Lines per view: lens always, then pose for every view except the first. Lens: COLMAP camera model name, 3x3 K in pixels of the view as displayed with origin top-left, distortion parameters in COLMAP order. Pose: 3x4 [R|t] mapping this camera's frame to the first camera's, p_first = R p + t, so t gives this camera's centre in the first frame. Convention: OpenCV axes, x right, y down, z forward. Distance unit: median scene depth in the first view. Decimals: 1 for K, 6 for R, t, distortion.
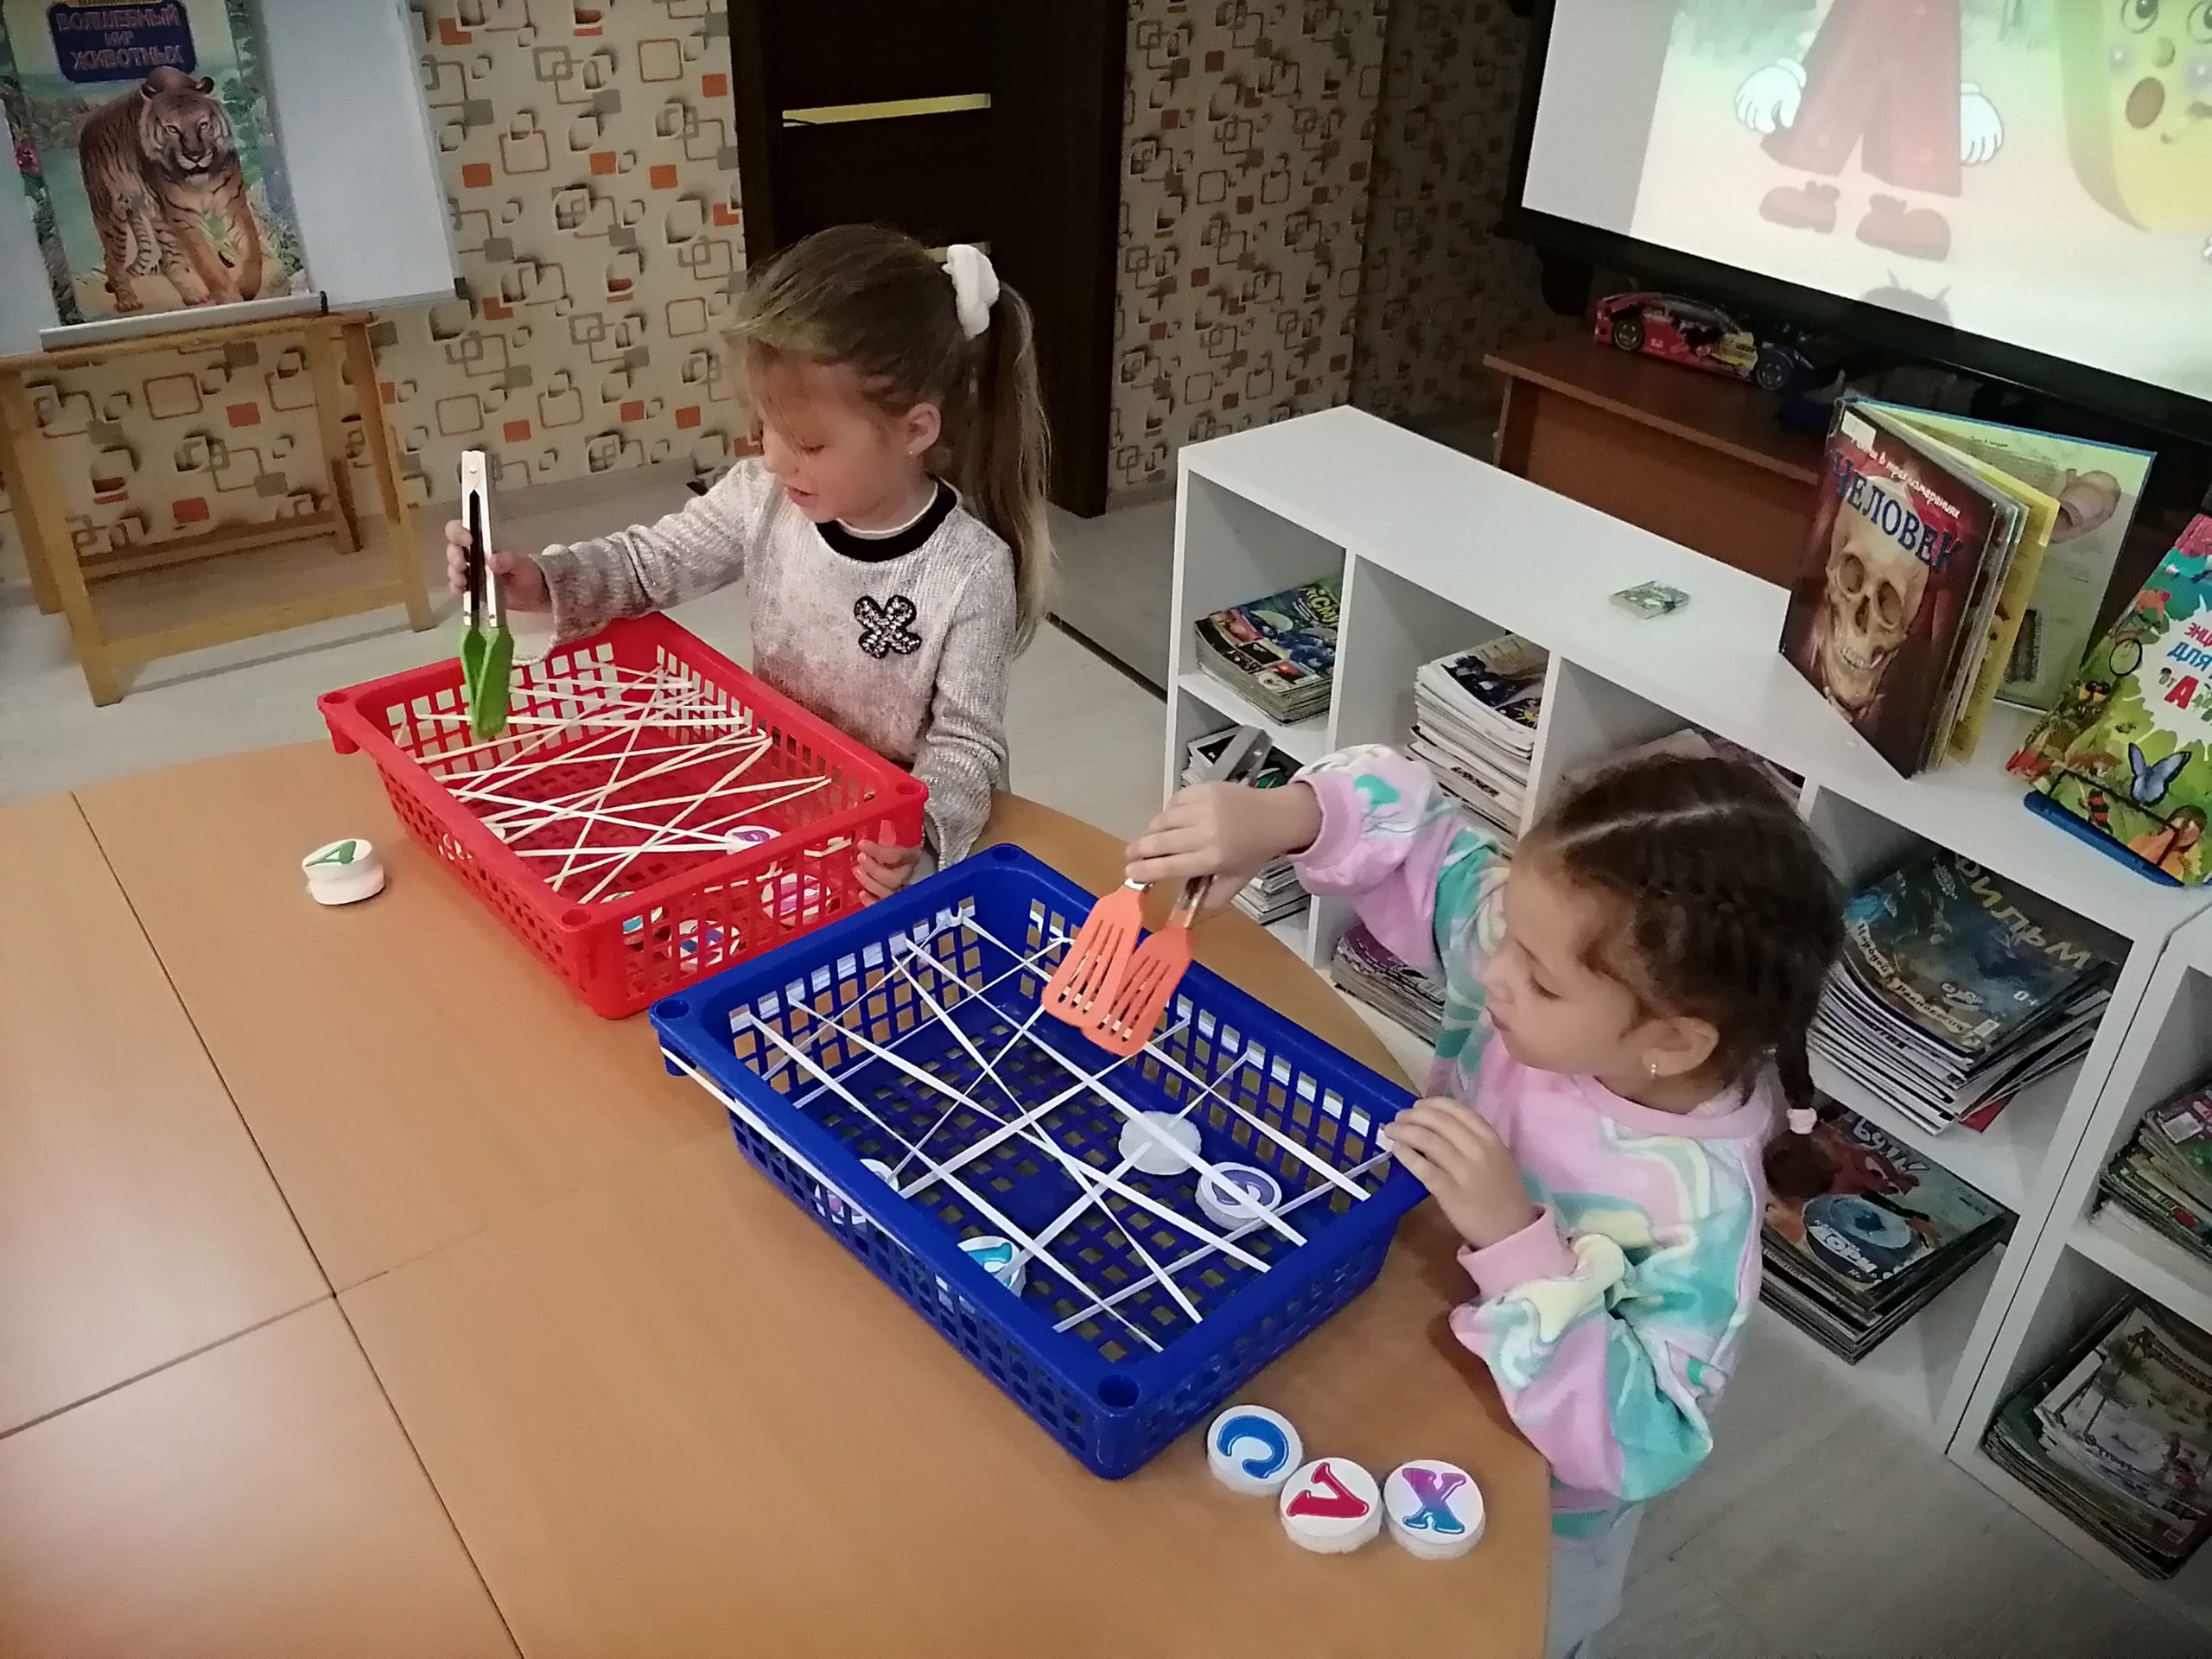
lens RADIAL K [[1774.6, 0, 1096.5], [0, 1774.6, 840.5], [0, 0, 1]] dist [0.024389, -0.042500]
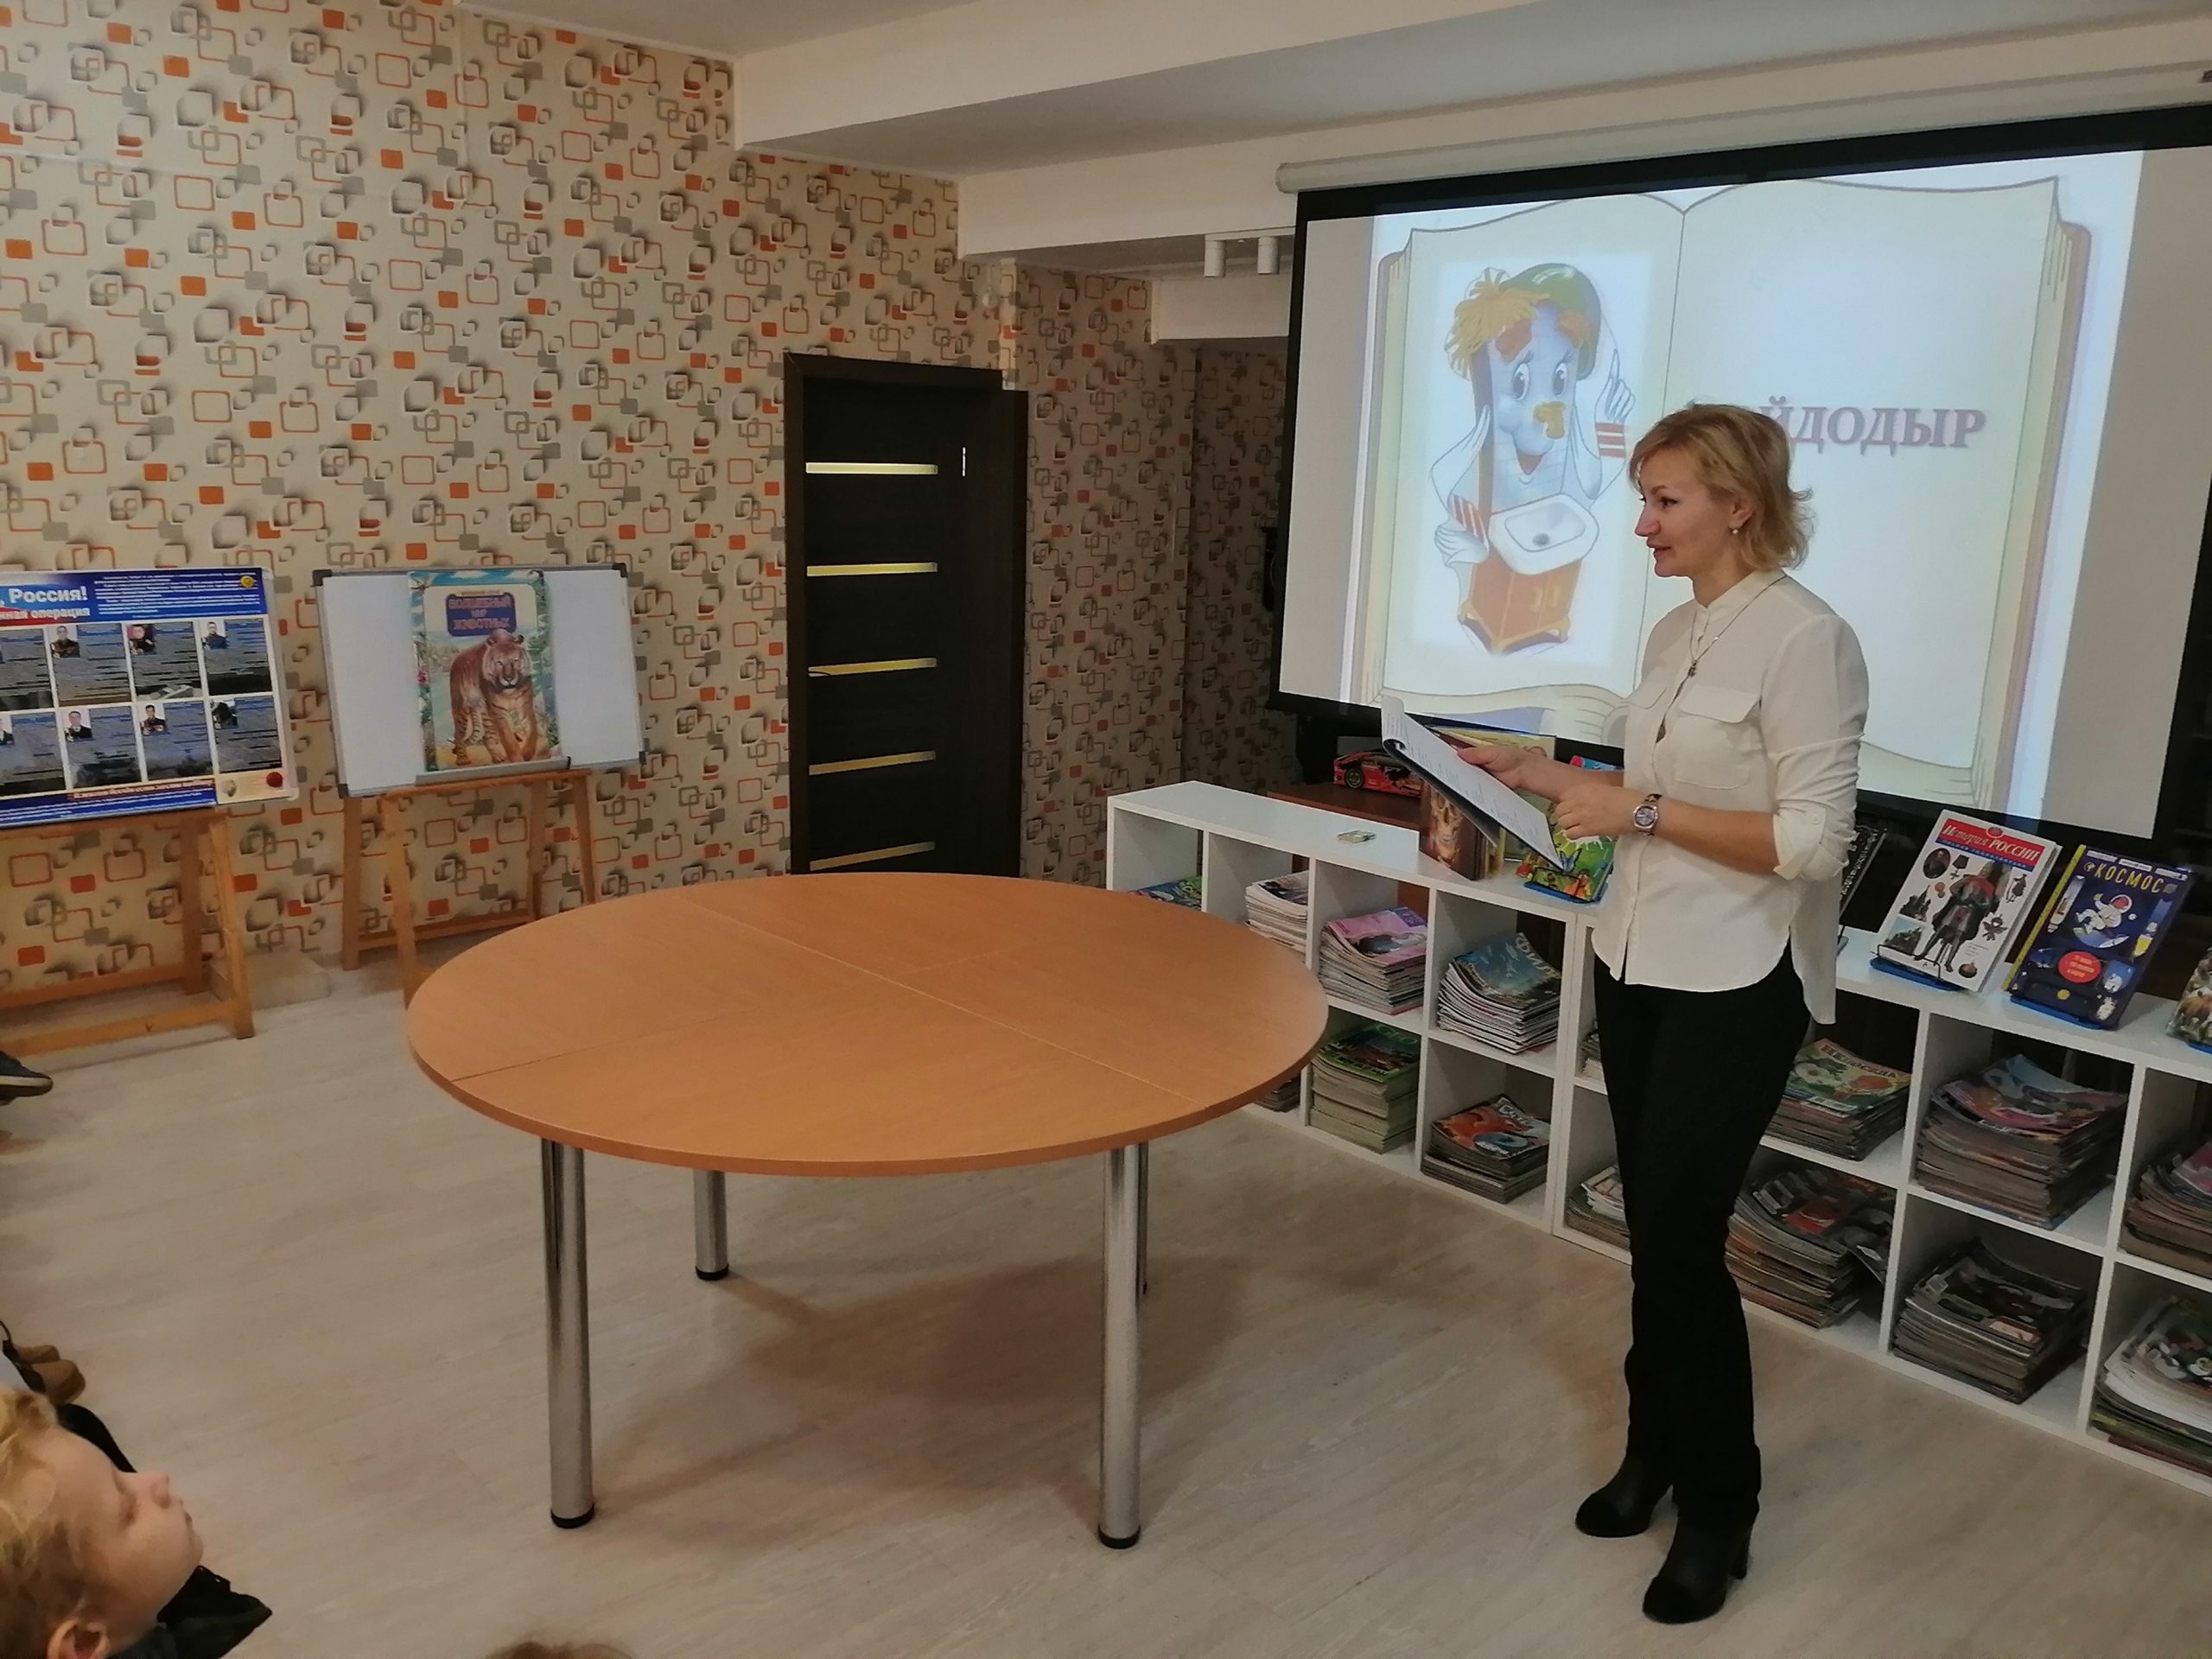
lens RADIAL K [[1774.6, 0, 1104.4], [0, 1774.6, 827.3], [0, 0, 1]] dist [0.024389, -0.042500]
pose [[0.993116, -0.031296, 0.112873, -0.111038], [0.067108, 0.941834, -0.329311, 0.277461], [-0.096002, 0.334618, 0.937451, -0.478781]]
